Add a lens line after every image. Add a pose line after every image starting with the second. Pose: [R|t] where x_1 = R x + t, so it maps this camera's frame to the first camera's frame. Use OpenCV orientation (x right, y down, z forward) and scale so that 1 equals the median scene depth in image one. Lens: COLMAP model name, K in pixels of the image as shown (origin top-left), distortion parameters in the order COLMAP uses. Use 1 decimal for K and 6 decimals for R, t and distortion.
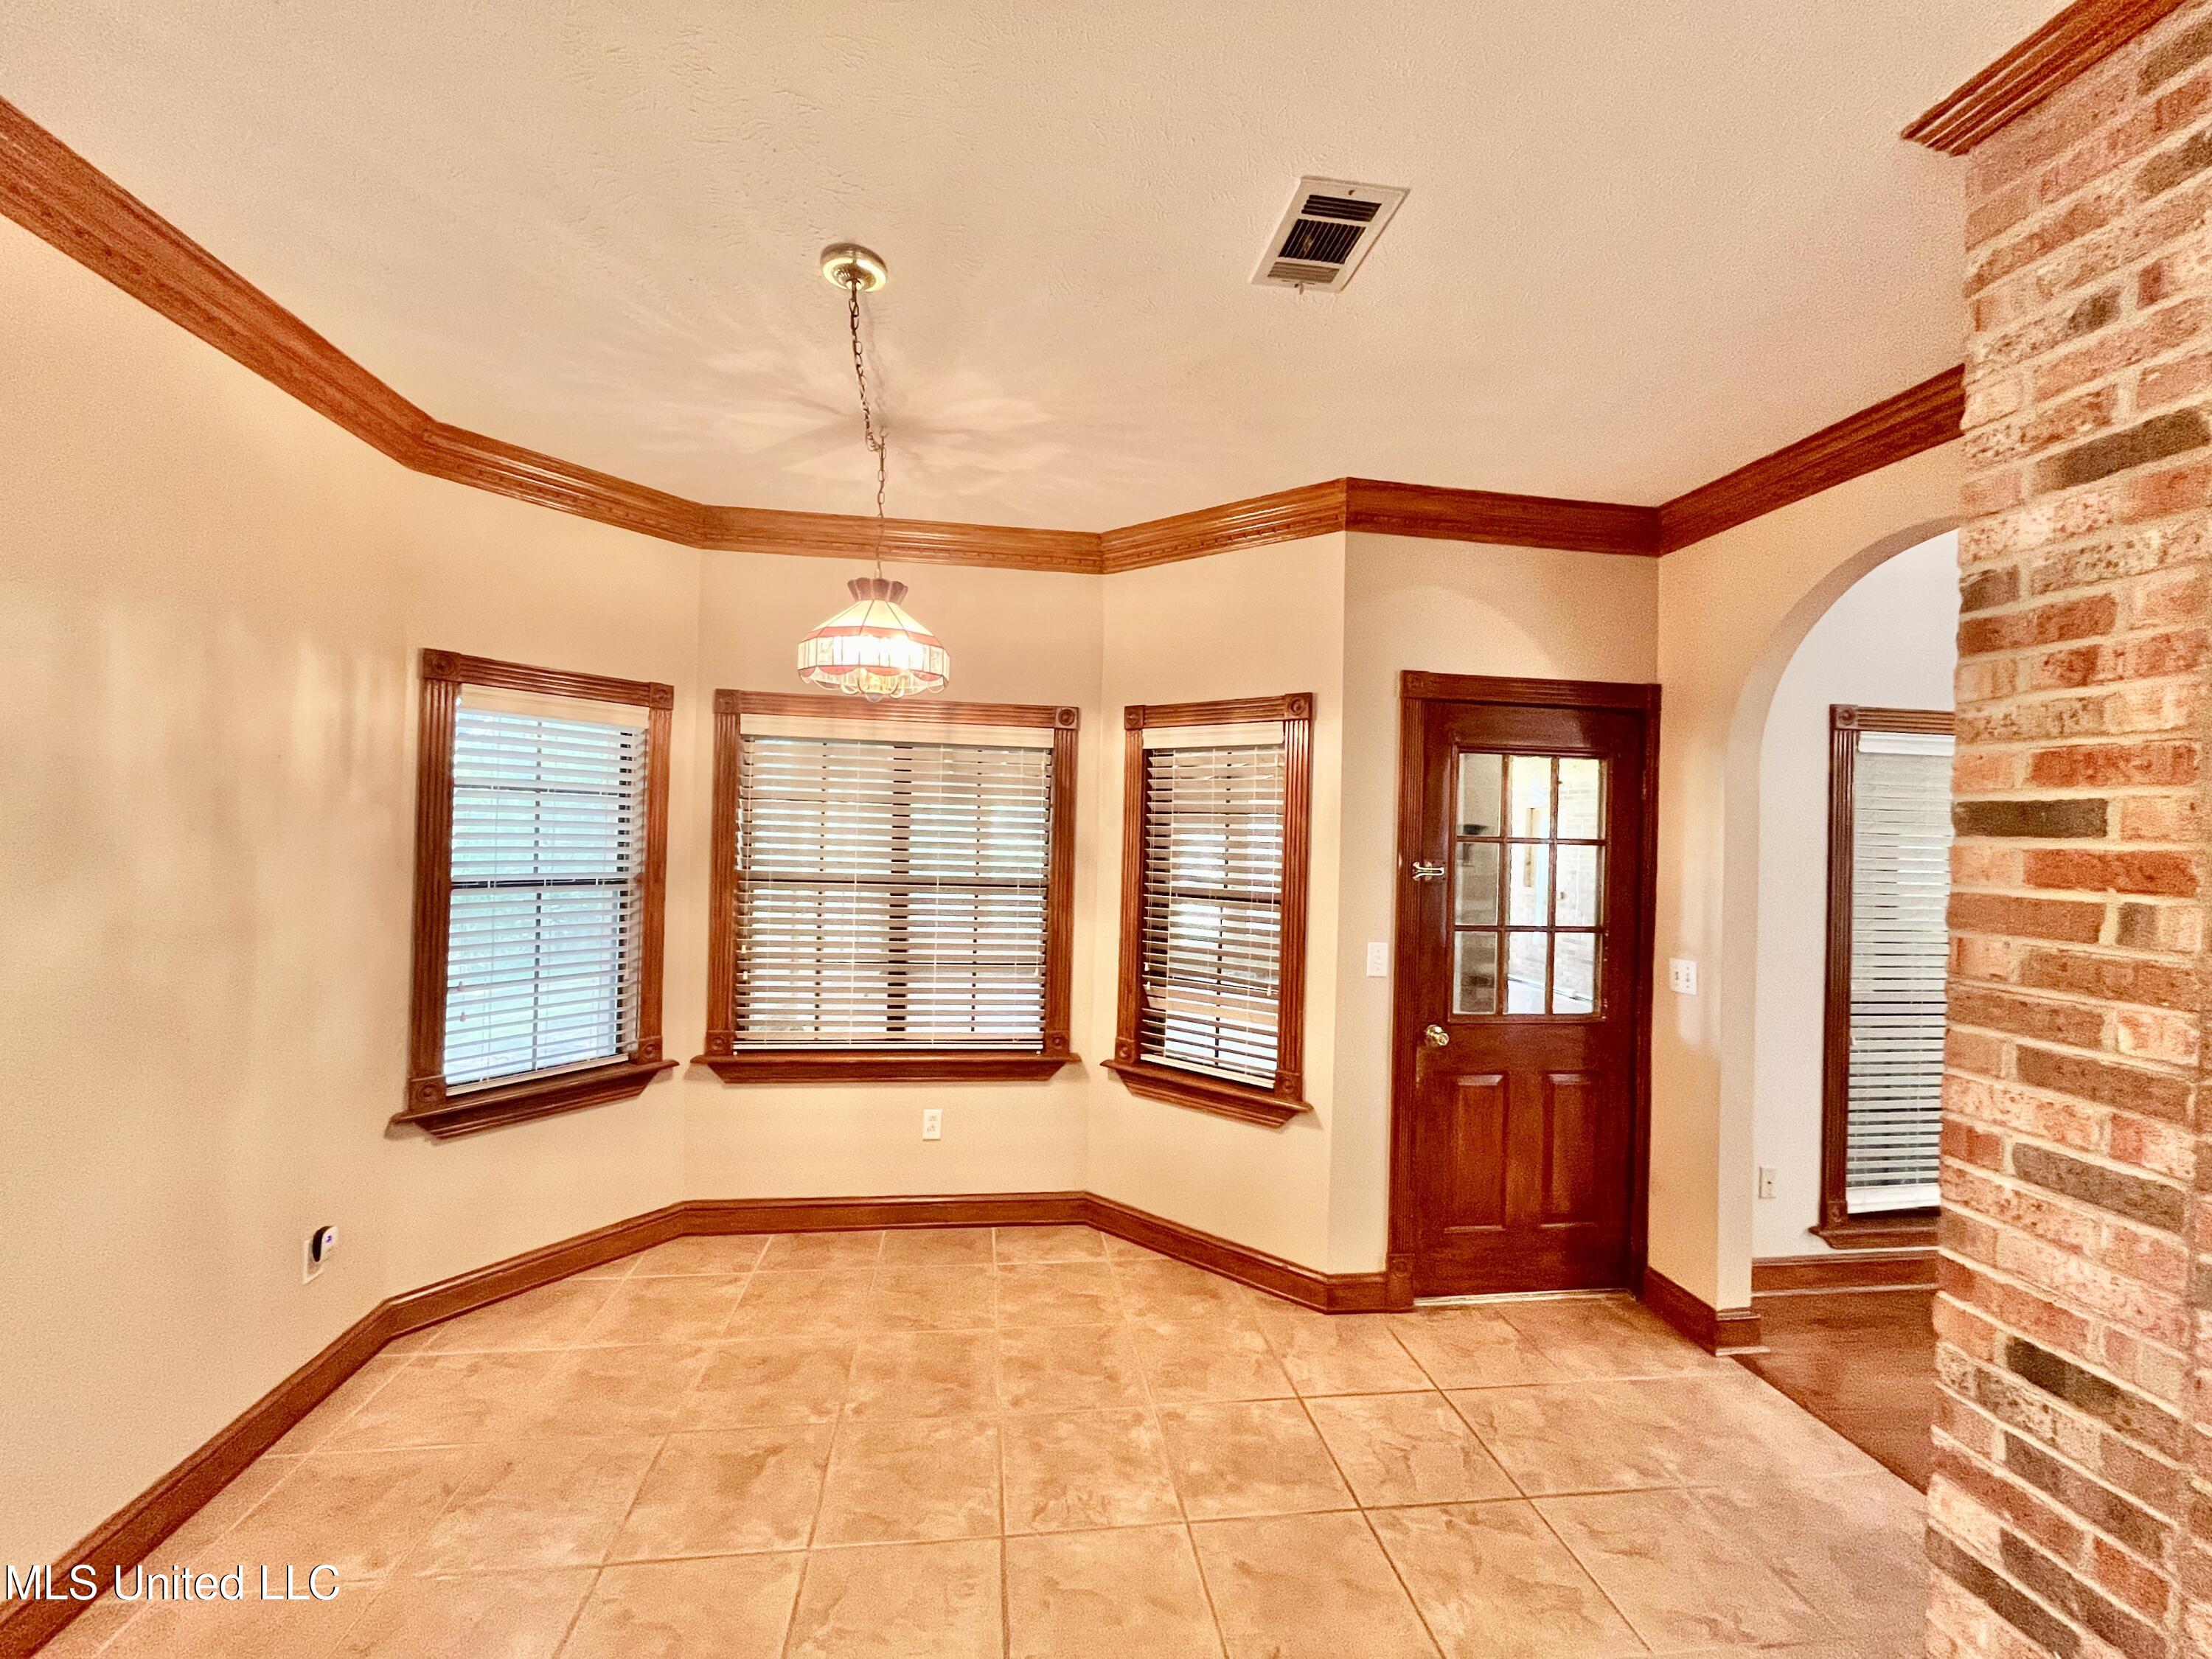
lens RADIAL K [[897.5, 0, 1106.0], [0, 897.5, 829.5], [0, 0, 1]] dist [-0.002529, -0.000074]
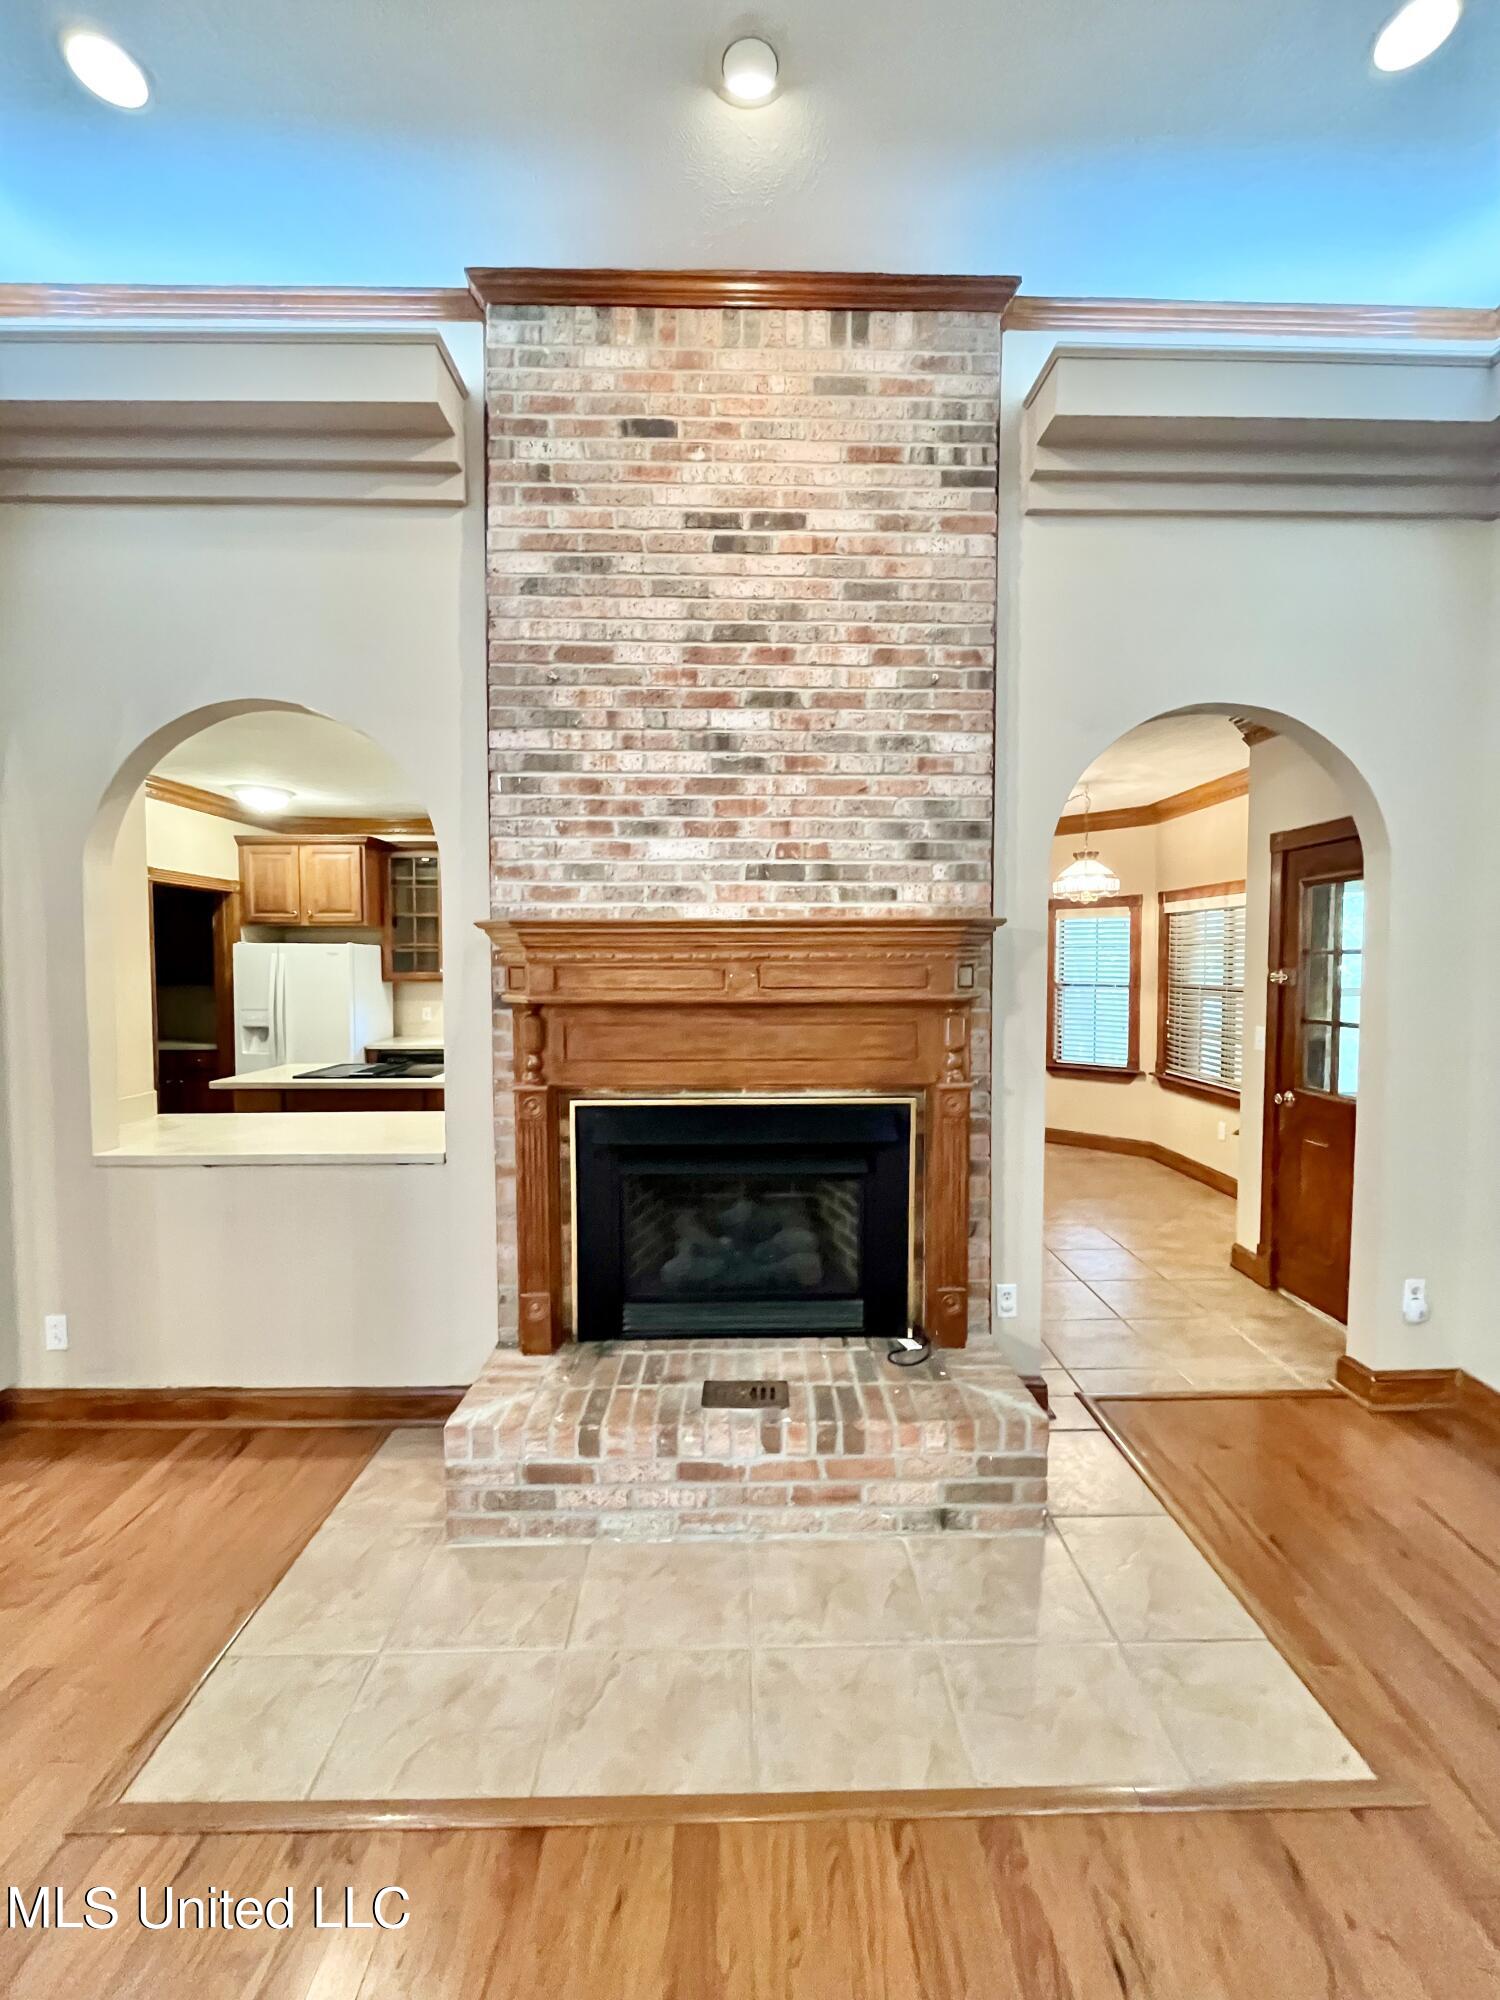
lens RADIAL K [[811.5, 0, 750.0], [0, 811.5, 993.0], [0, 0, 1]] dist [-0.002529, -0.000074]
pose [[-0.109969, 0.016596, -0.993797, 1.575890], [0.005612, 0.999855, 0.016076, 0.037463], [0.993919, -0.003809, -0.110046, 0.299725]]
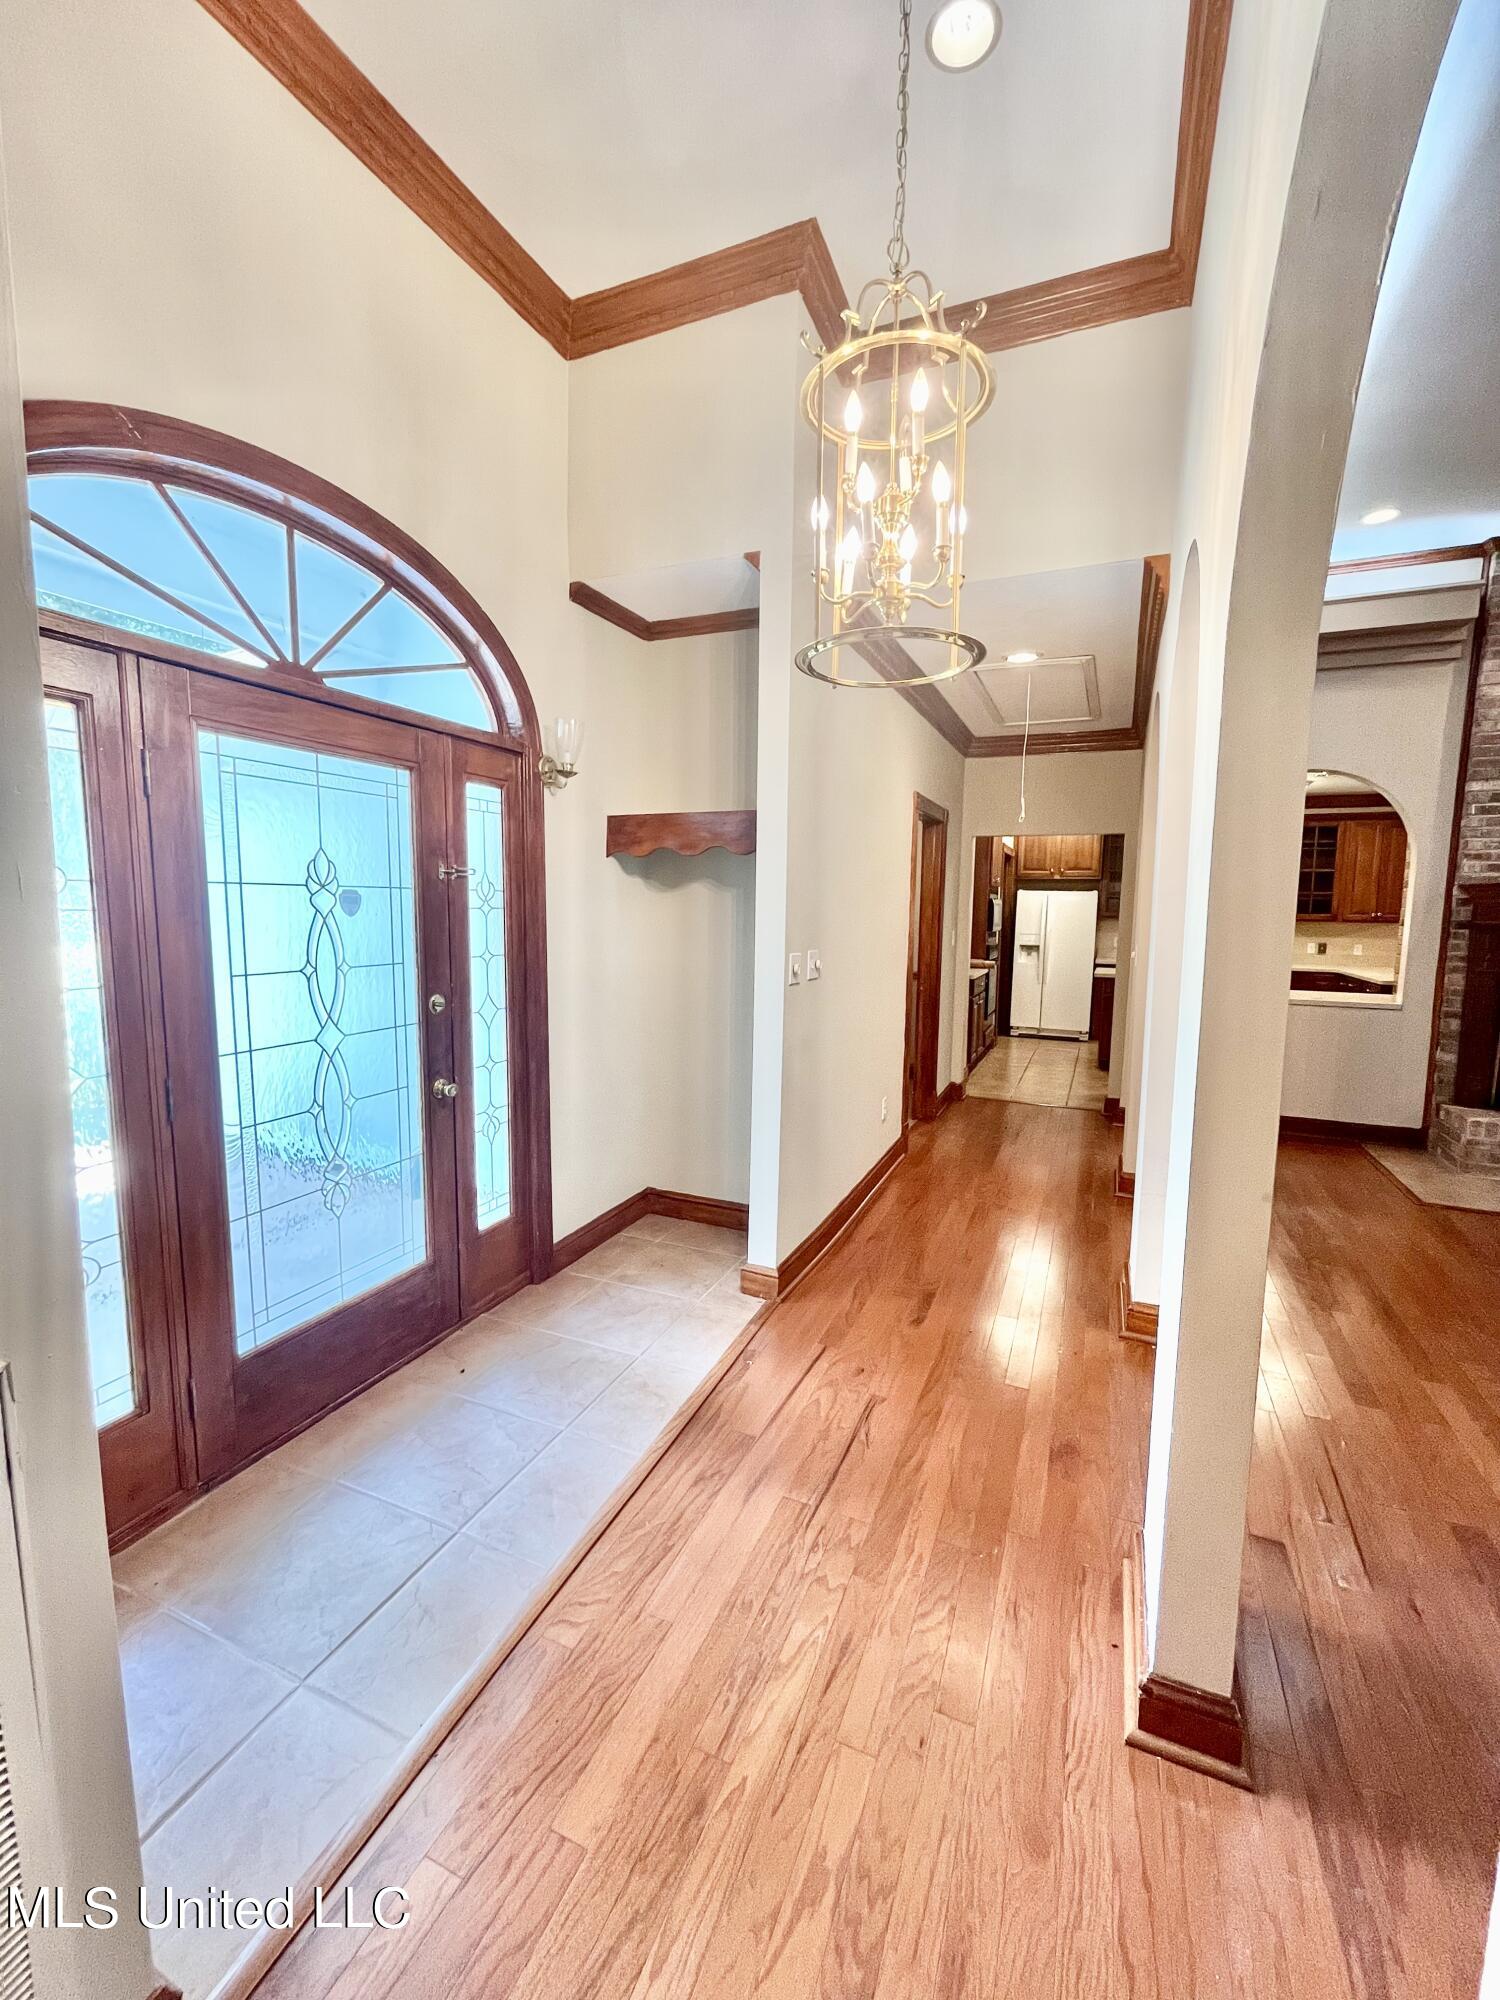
lens RADIAL K [[811.5, 0, 750.0], [0, 811.5, 993.0], [0, 0, 1]] dist [-0.002529, -0.000074]
pose [[-0.516344, 0.062424, -0.854103, 2.821929], [-0.020230, 0.996172, 0.085038, 0.082607], [0.856142, 0.061187, -0.513105, -0.397560]]
